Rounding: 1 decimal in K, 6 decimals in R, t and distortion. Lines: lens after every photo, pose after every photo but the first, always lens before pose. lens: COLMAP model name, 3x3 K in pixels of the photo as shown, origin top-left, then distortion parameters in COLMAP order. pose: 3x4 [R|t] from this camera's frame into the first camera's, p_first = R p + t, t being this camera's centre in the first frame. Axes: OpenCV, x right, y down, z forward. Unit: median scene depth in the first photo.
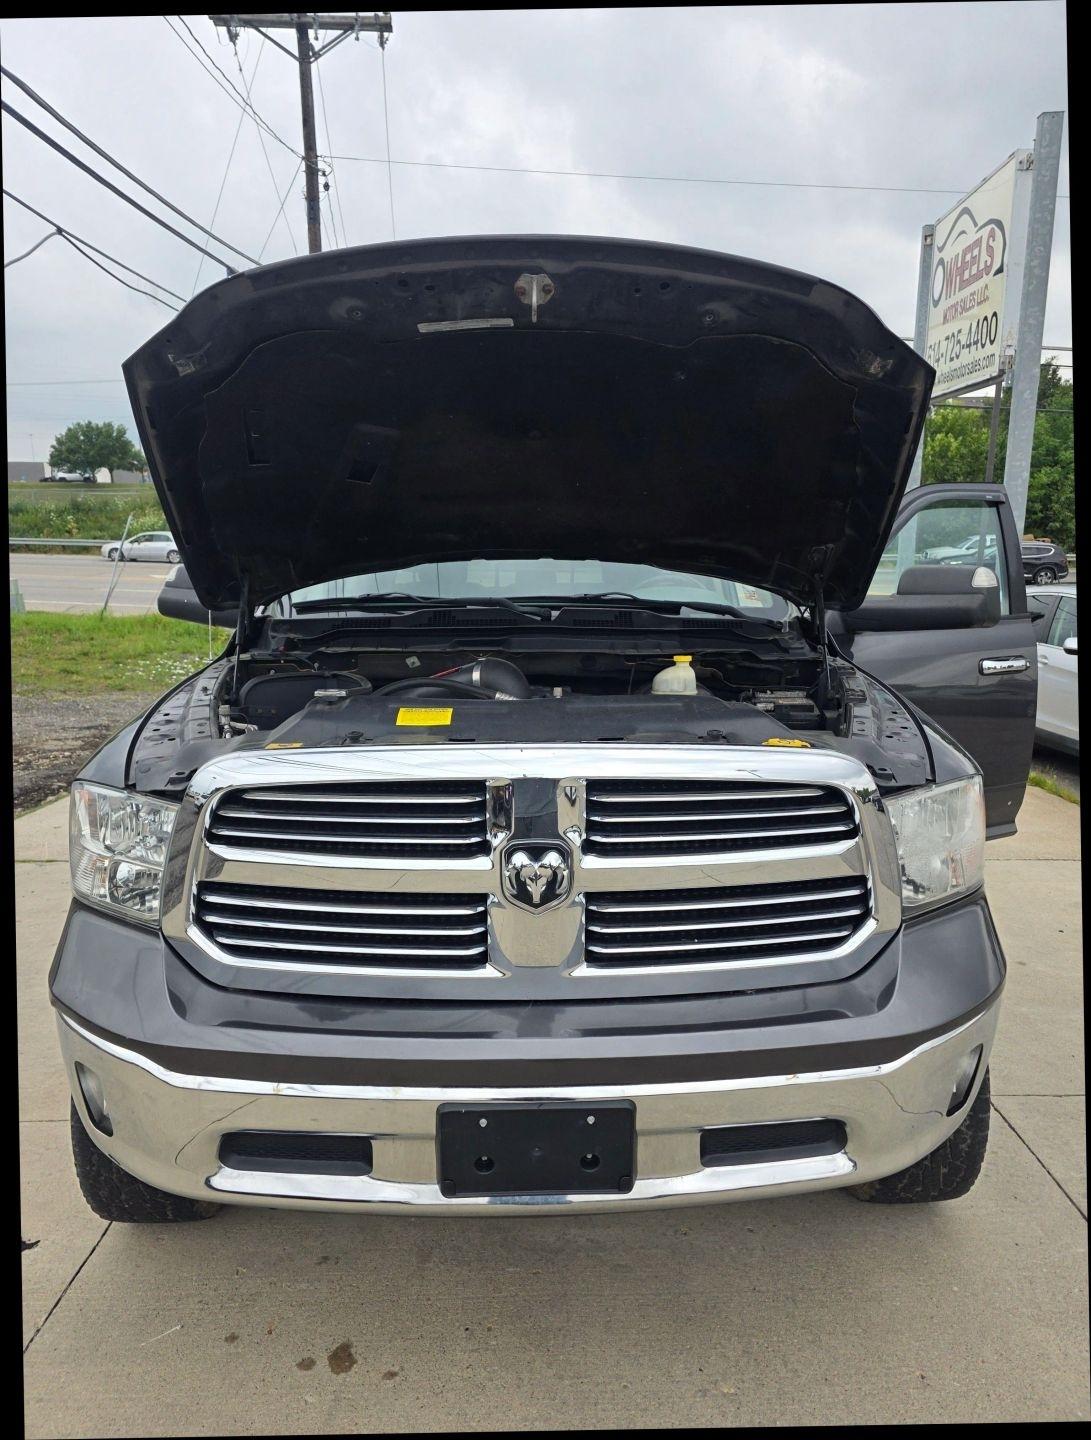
lens RADIAL K [[1001.8, 0, 548.6], [0, 1001.8, 698.3], [0, 0, 1]] dist [0.078621, -0.074415]
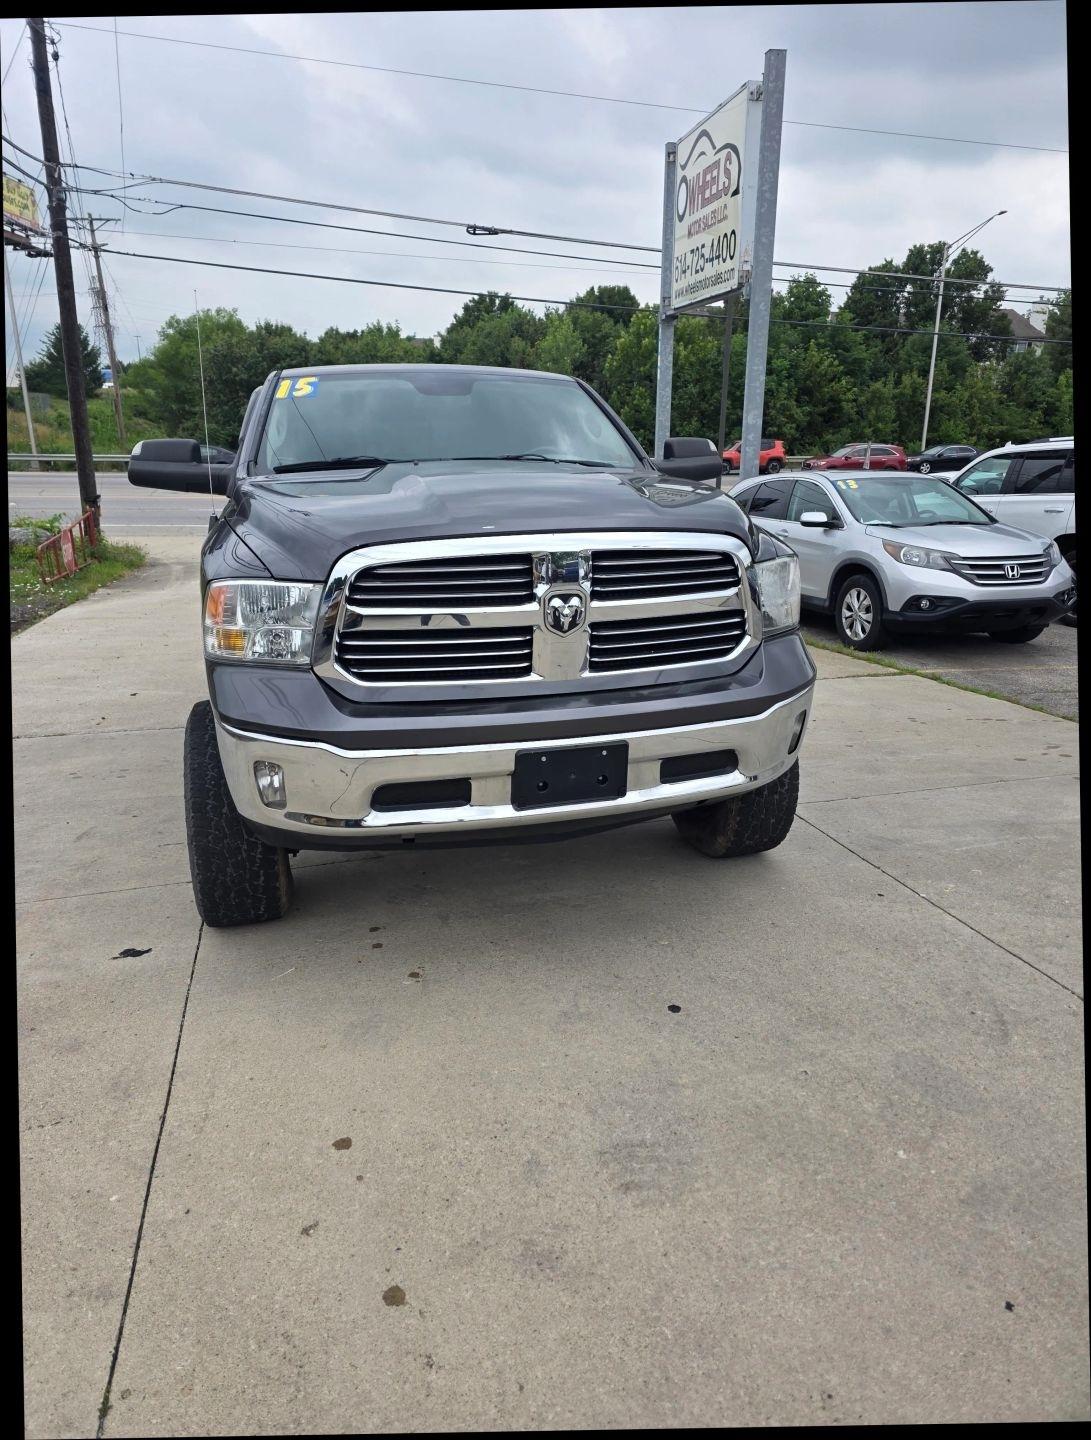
lens RADIAL K [[1001.8, 0, 548.6], [0, 1001.8, 698.3], [0, 0, 1]] dist [0.078621, -0.074415]
pose [[0.969292, -0.070066, 0.235720, -0.357067], [0.049241, 0.994437, 0.093110, 0.135362], [-0.240932, -0.078644, 0.967350, -0.479477]]
